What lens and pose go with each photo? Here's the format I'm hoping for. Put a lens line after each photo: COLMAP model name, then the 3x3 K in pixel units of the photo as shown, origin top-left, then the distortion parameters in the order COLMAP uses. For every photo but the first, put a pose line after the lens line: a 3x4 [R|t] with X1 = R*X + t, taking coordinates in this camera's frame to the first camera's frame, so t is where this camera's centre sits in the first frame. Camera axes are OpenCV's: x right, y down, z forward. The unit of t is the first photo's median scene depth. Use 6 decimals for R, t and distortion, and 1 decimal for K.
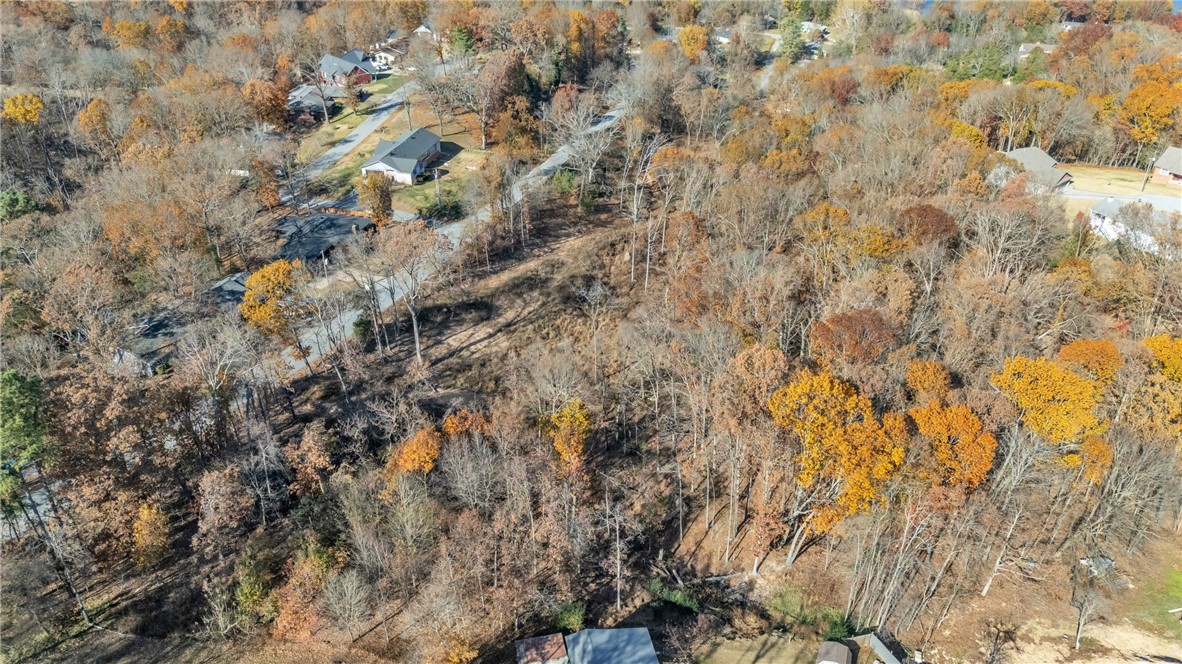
lens RADIAL K [[876.7, 0, 588.3], [0, 876.7, 337.8], [0, 0, 1]] dist [0.062750, -0.053044]
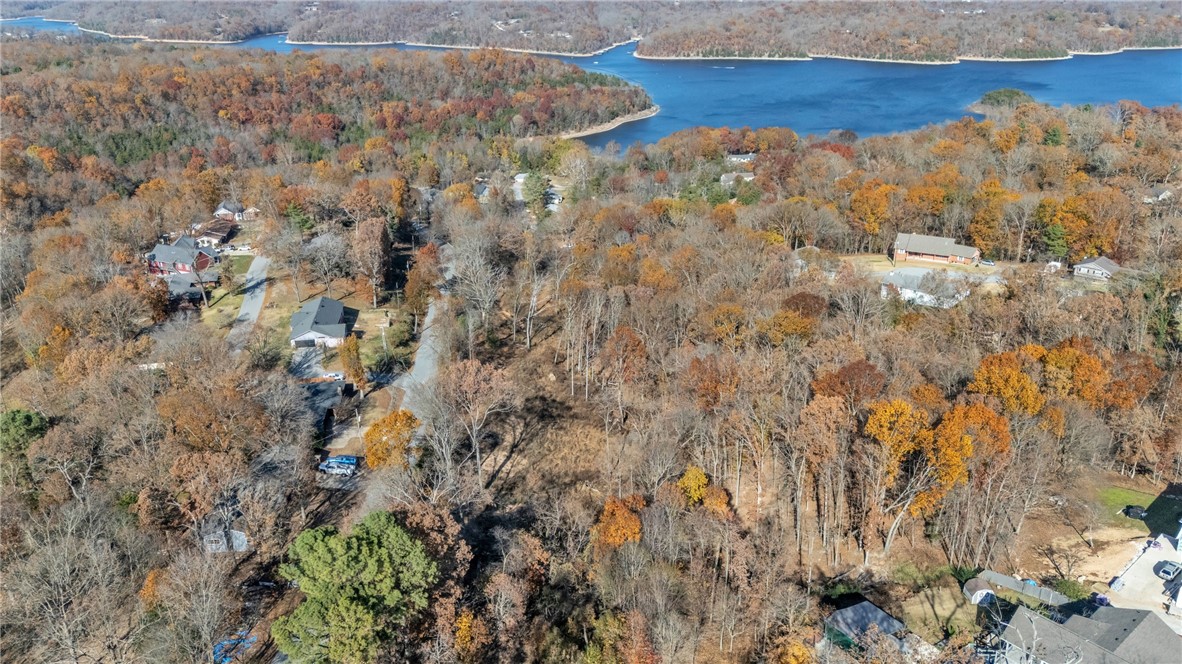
lens RADIAL K [[876.7, 0, 588.3], [0, 876.7, 331.3], [0, 0, 1]] dist [0.062750, -0.053044]
pose [[0.920739, -0.155027, 0.358060, -0.323864], [0.213419, 0.968334, -0.129547, 0.007074], [-0.326638, 0.195696, 0.924668, -0.079961]]
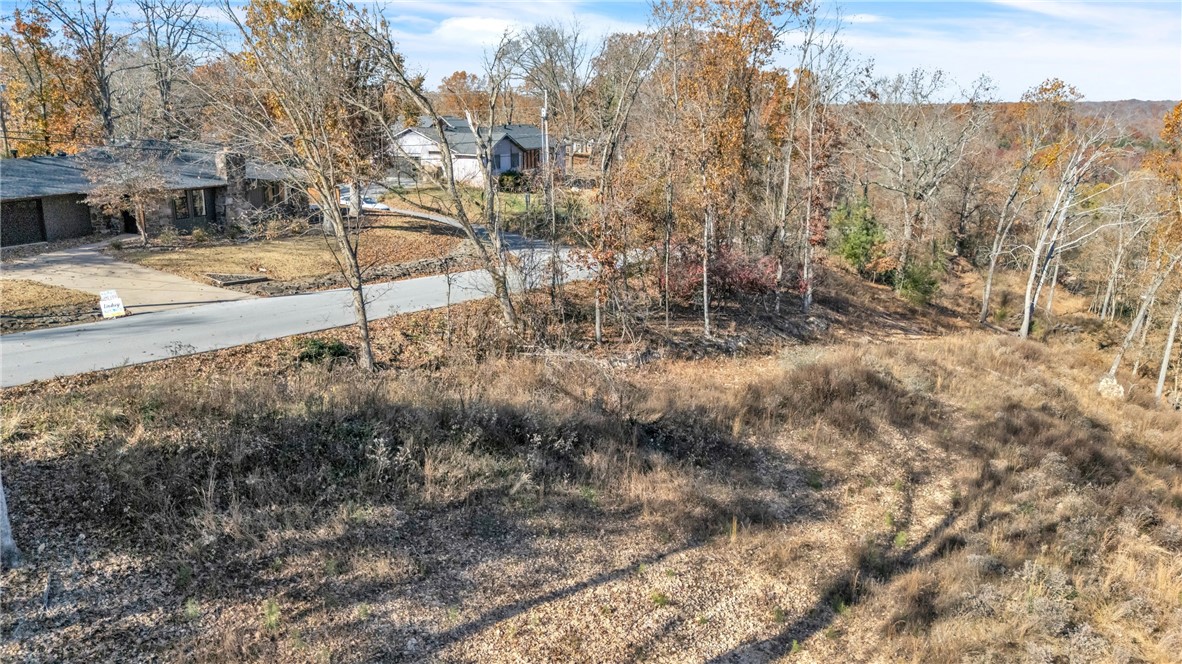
lens RADIAL K [[876.7, 0, 588.4], [0, 876.7, 333.4], [0, 0, 1]] dist [0.062750, -0.053044]
pose [[0.989037, 0.048932, -0.139323, -0.104007], [-0.086988, 0.955481, -0.281939, -0.004875], [0.119325, 0.290967, 0.949263, 0.701653]]
